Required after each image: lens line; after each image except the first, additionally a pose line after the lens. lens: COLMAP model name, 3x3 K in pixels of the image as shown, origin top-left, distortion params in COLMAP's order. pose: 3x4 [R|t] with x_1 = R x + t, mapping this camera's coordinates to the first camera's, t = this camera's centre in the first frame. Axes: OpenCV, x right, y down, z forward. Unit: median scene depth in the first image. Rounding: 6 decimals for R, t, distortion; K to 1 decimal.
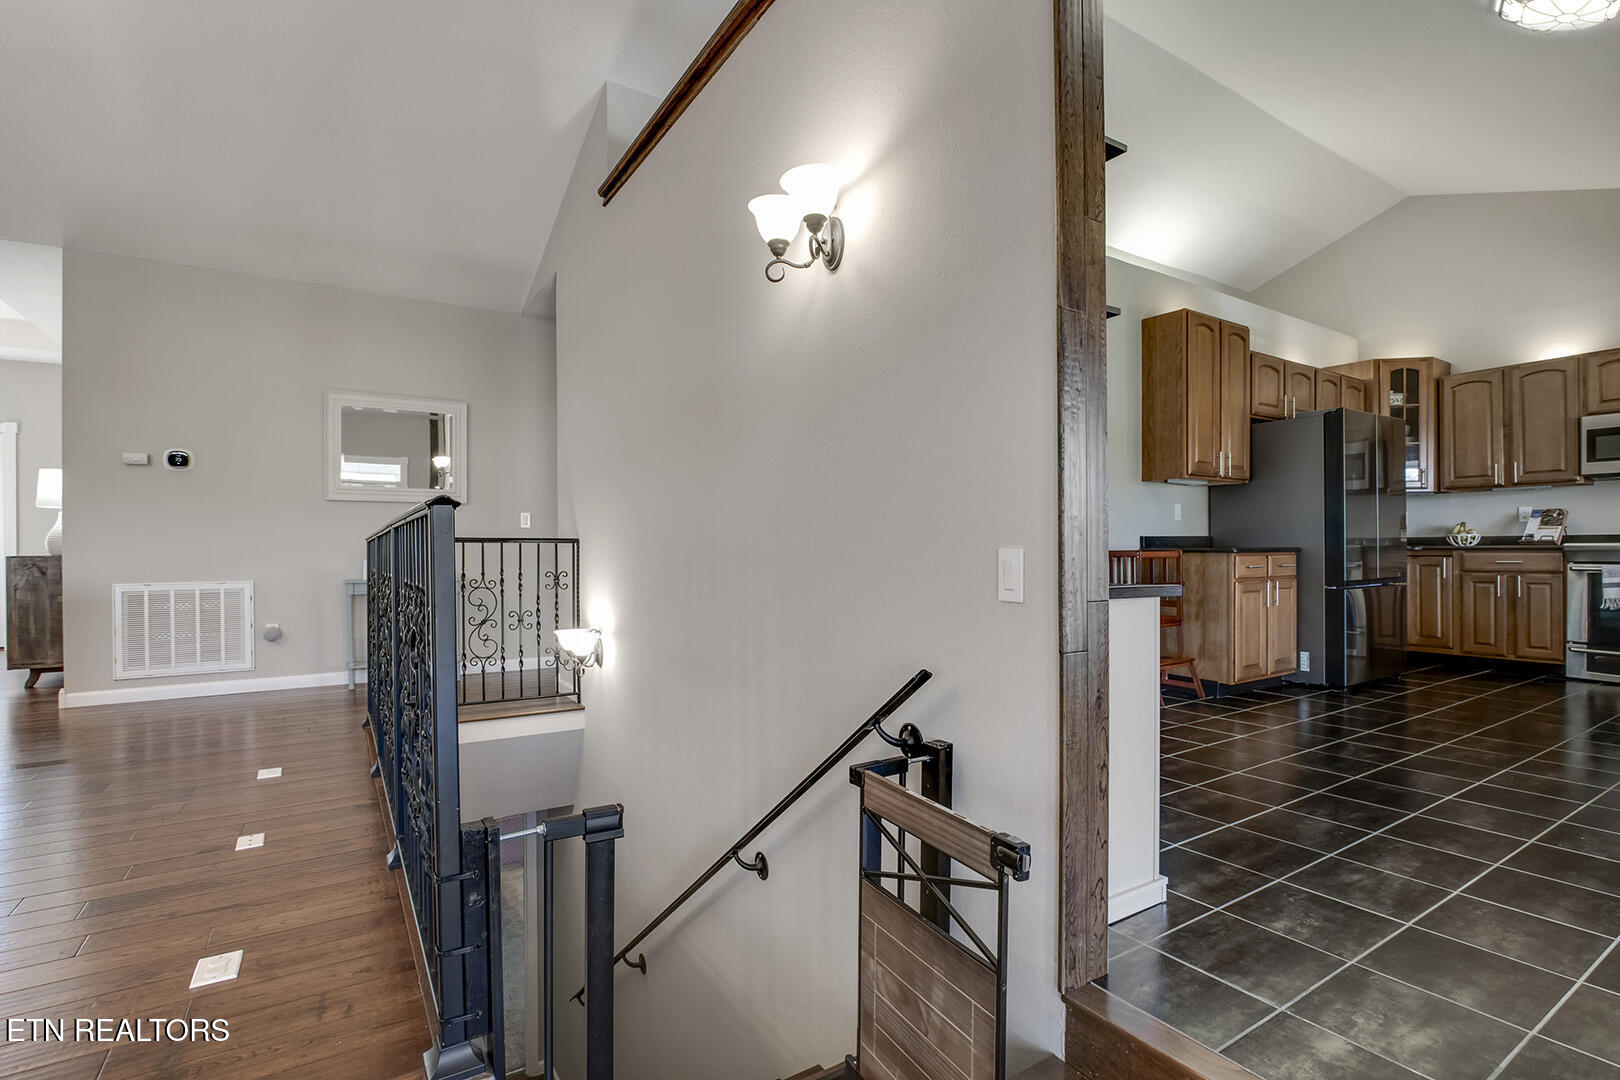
lens RADIAL K [[767.7, 0, 809.2], [0, 767.7, 552.0], [0, 0, 1]] dist [-0.023087, 0.002726]
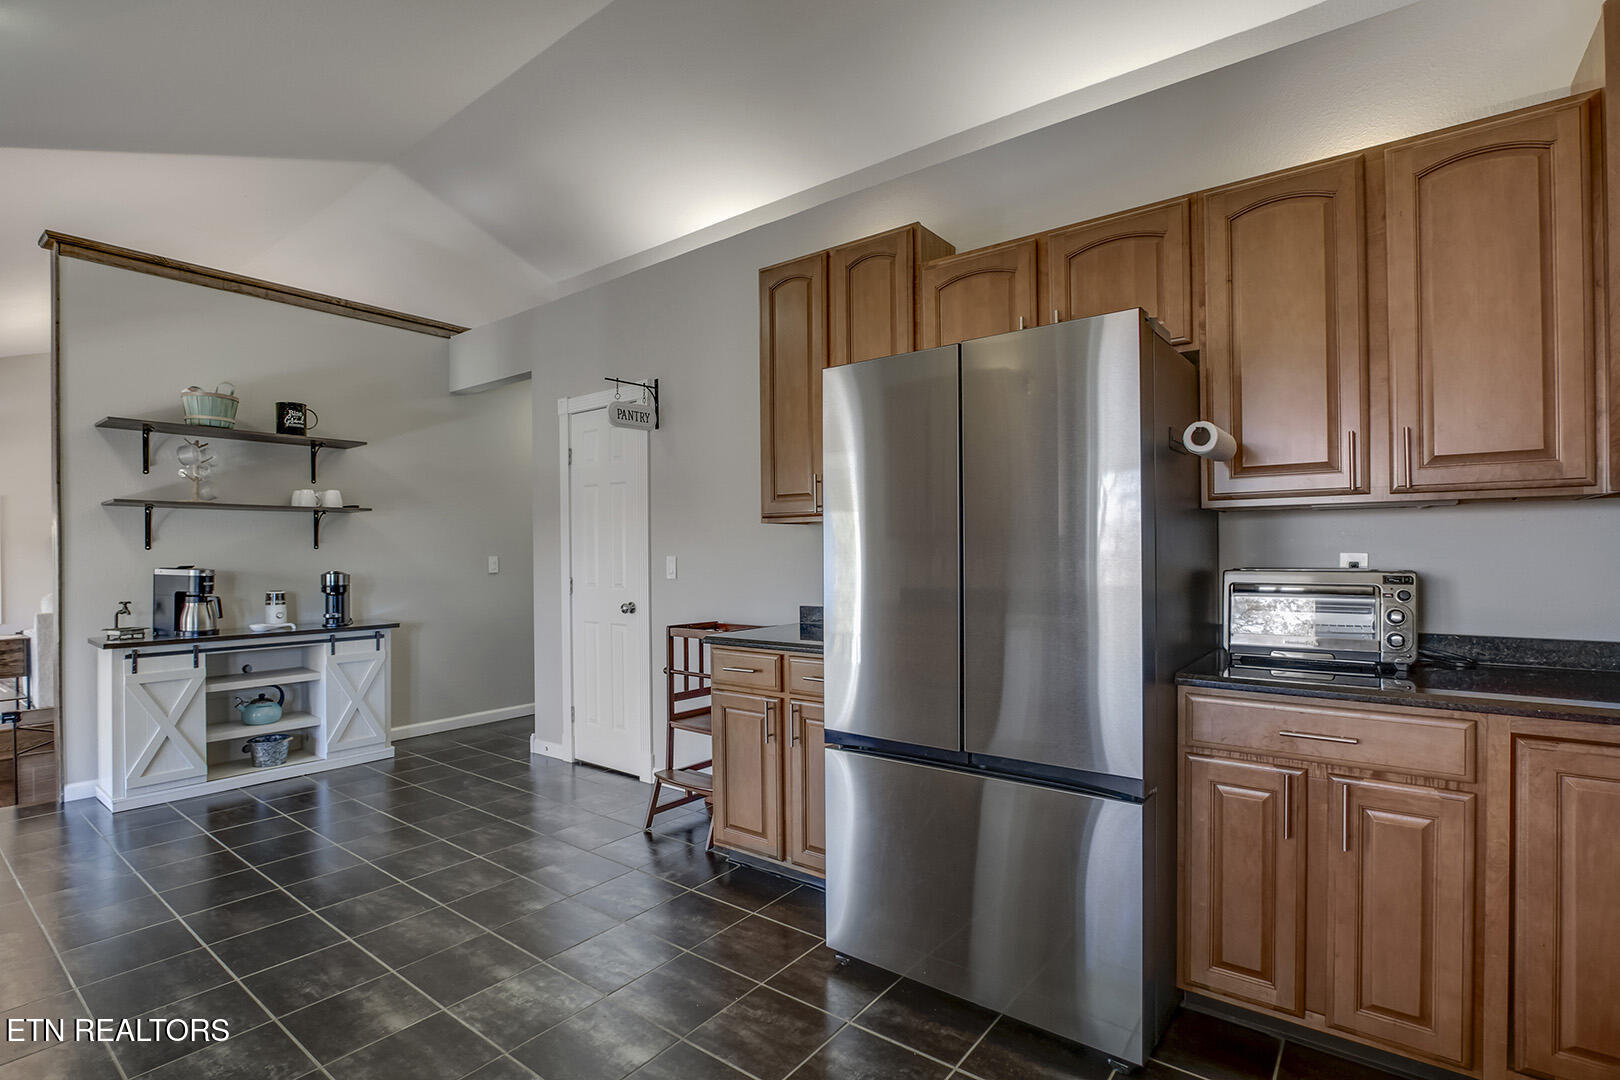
lens RADIAL K [[767.7, 0, 807.5], [0, 767.7, 548.9], [0, 0, 1]] dist [-0.023087, 0.002726]
pose [[0.341492, -0.000363, -0.939885, 1.049206], [0.002995, 0.999995, 0.000702, -0.069591], [0.939880, -0.003054, 0.341491, 0.745492]]
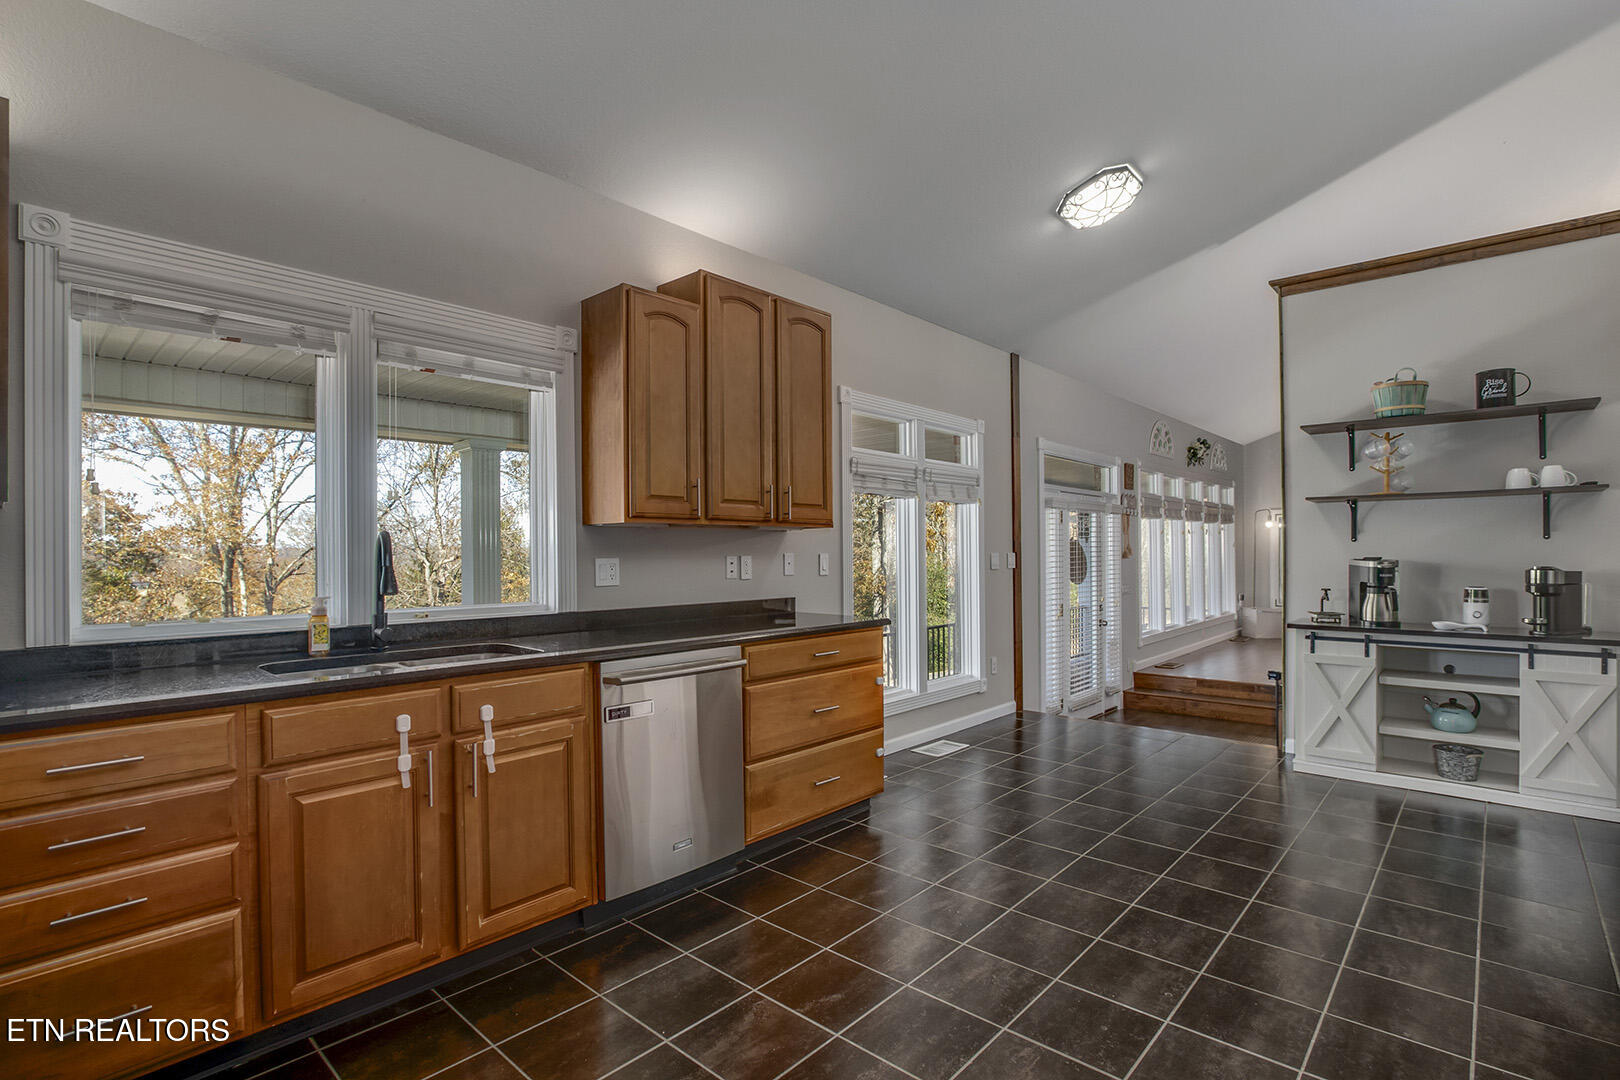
lens RADIAL K [[767.7, 0, 812.2], [0, 767.7, 548.0], [0, 0, 1]] dist [-0.023087, 0.002726]
pose [[-0.964583, 0.009829, -0.263597, 0.882251], [0.010566, 0.999943, -0.001379, -0.068352], [0.263569, -0.004115, -0.964632, 1.021820]]
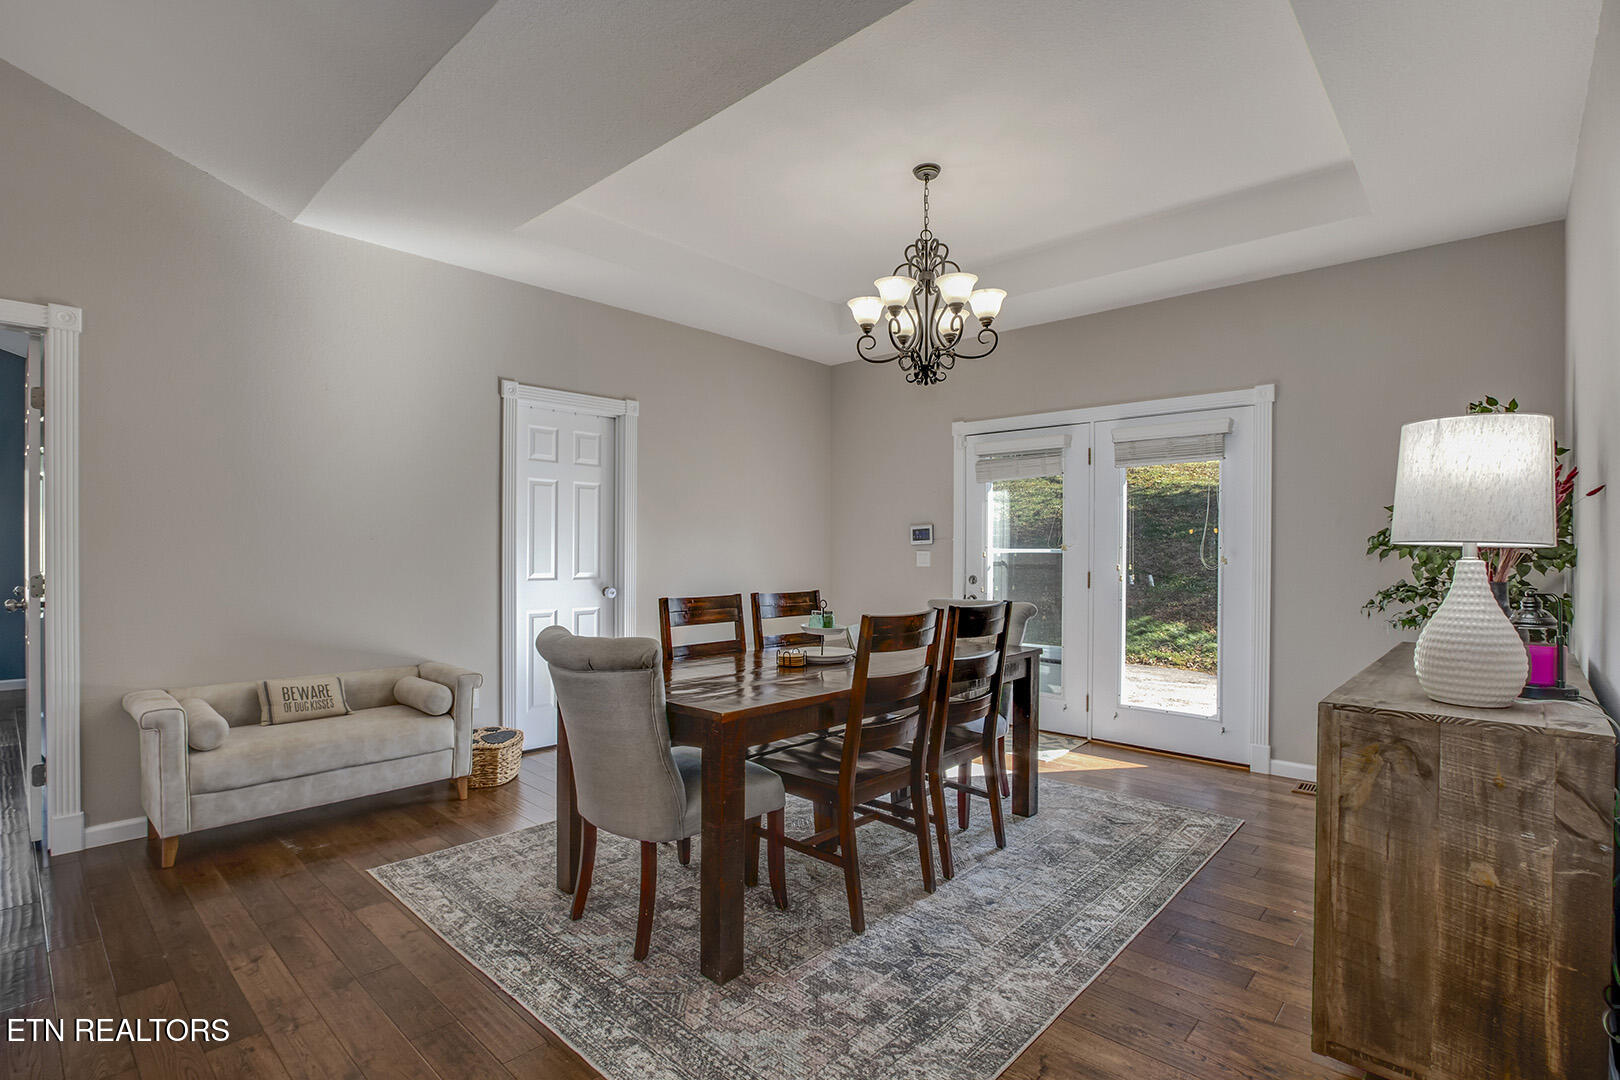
lens RADIAL K [[767.7, 0, 816.2], [0, 767.7, 548.3], [0, 0, 1]] dist [-0.023087, 0.002726]
pose [[0.265776, 0.007479, -0.964006, -0.785010], [-0.015153, 0.999879, 0.003579, -0.055832], [0.963916, 0.013656, 0.265857, 0.678995]]
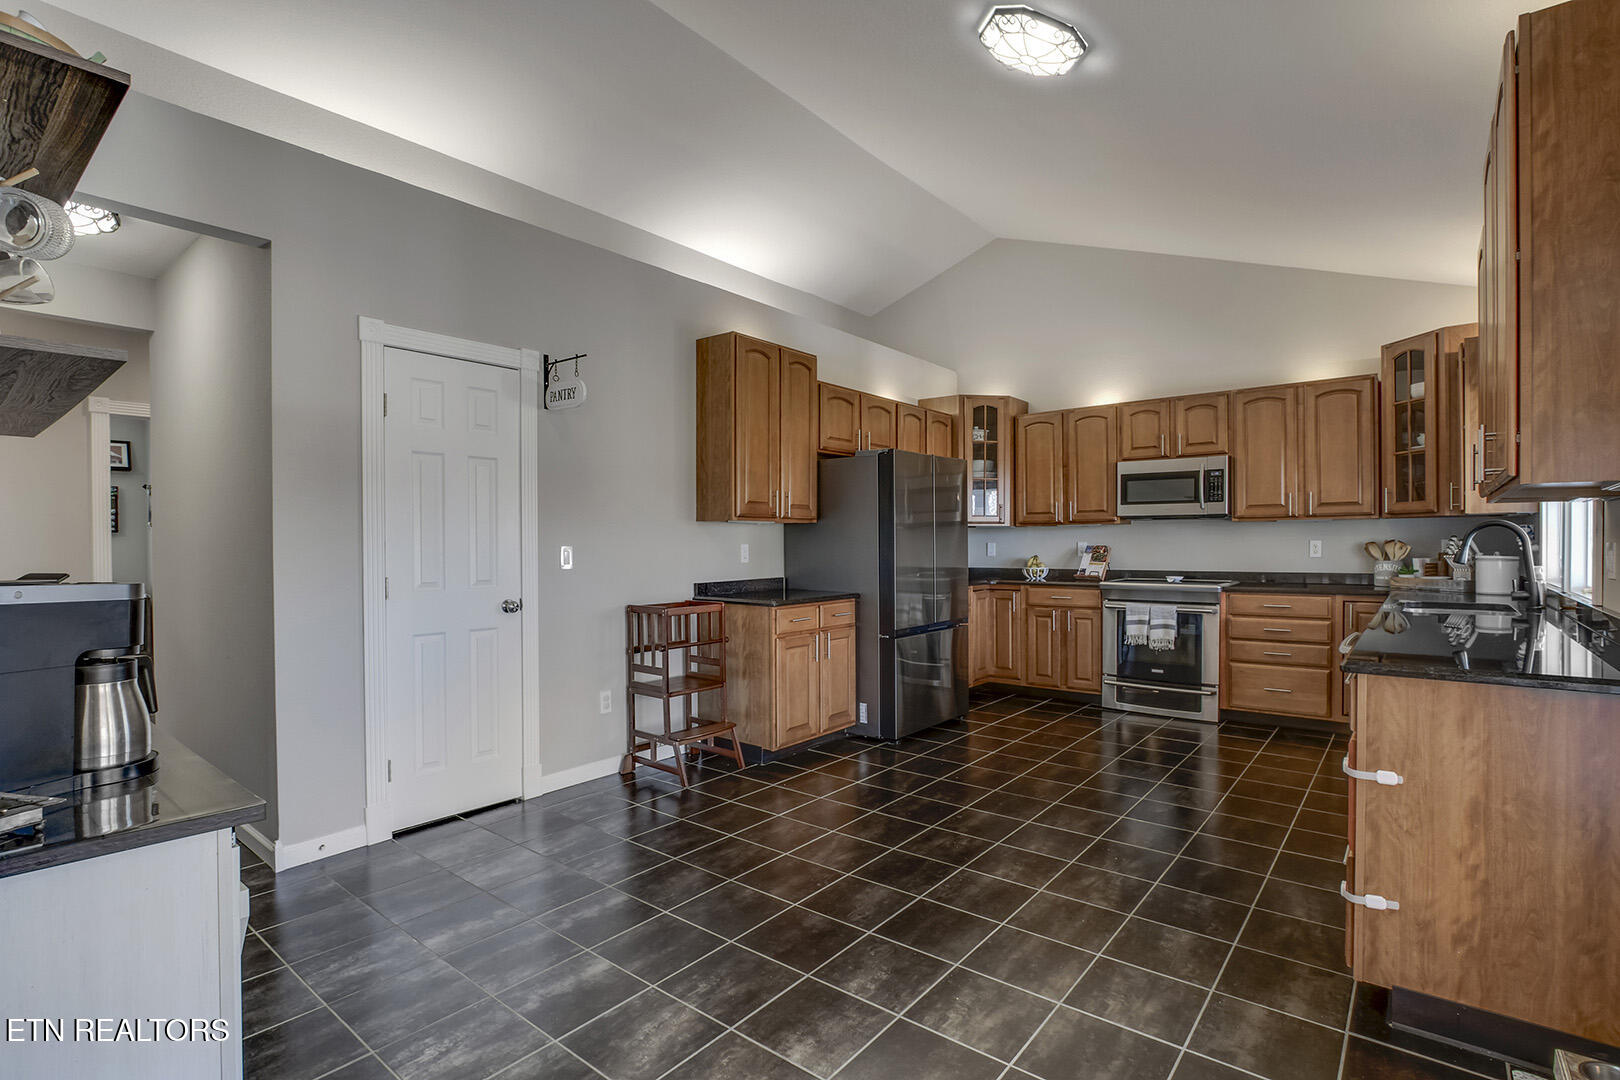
lens RADIAL K [[767.7, 0, 812.1], [0, 767.7, 550.4], [0, 0, 1]] dist [-0.023087, 0.002726]
pose [[0.948297, -0.004384, 0.317355, 0.271288], [0.002354, 0.999974, 0.006780, -0.062592], [-0.317376, -0.005683, 0.948283, 0.104903]]
